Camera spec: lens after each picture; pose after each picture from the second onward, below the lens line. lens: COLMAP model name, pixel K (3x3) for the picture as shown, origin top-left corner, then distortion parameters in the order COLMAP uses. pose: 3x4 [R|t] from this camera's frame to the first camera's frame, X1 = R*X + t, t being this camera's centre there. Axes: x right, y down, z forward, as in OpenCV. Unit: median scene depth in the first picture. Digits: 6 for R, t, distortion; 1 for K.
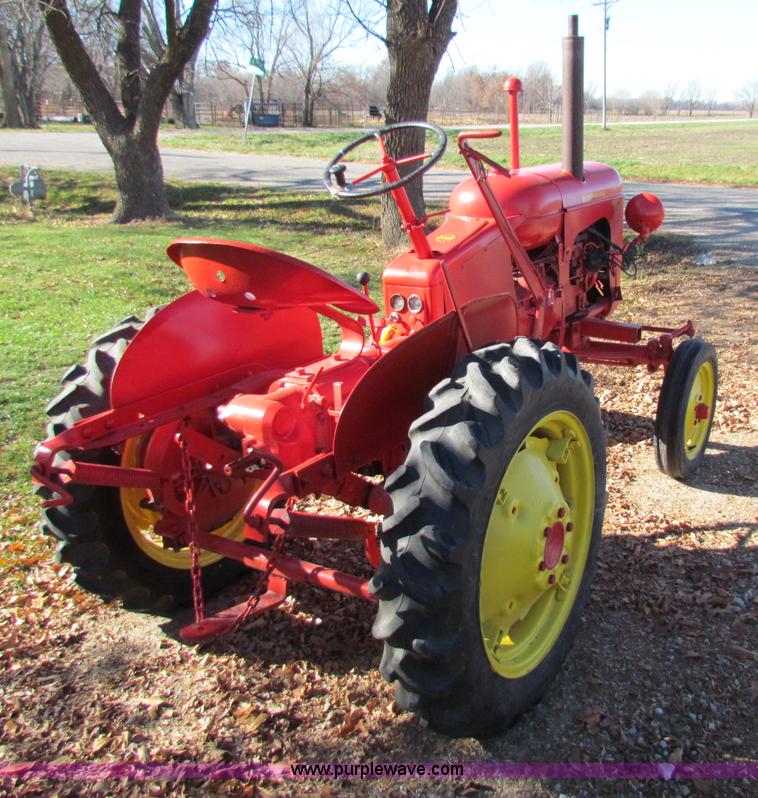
lens RADIAL K [[917.8, 0, 379.2], [0, 917.8, 398.1], [0, 0, 1]] dist [-0.002785, 0.000000]
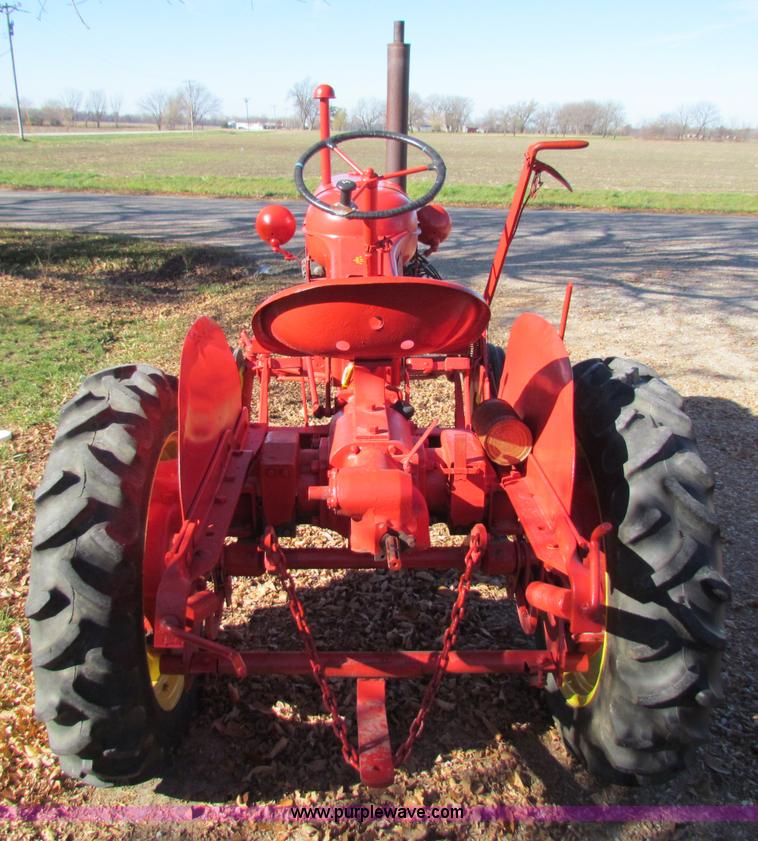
lens RADIAL K [[930.6, 0, 378.9], [0, 930.6, 421.6], [0, 0, 1]] dist [-0.014429, 0.000000]
pose [[0.834381, -0.146701, 0.531307, -0.443202], [0.142088, 0.988599, 0.049826, -0.065012], [-0.532559, 0.033919, 0.845713, 0.240721]]
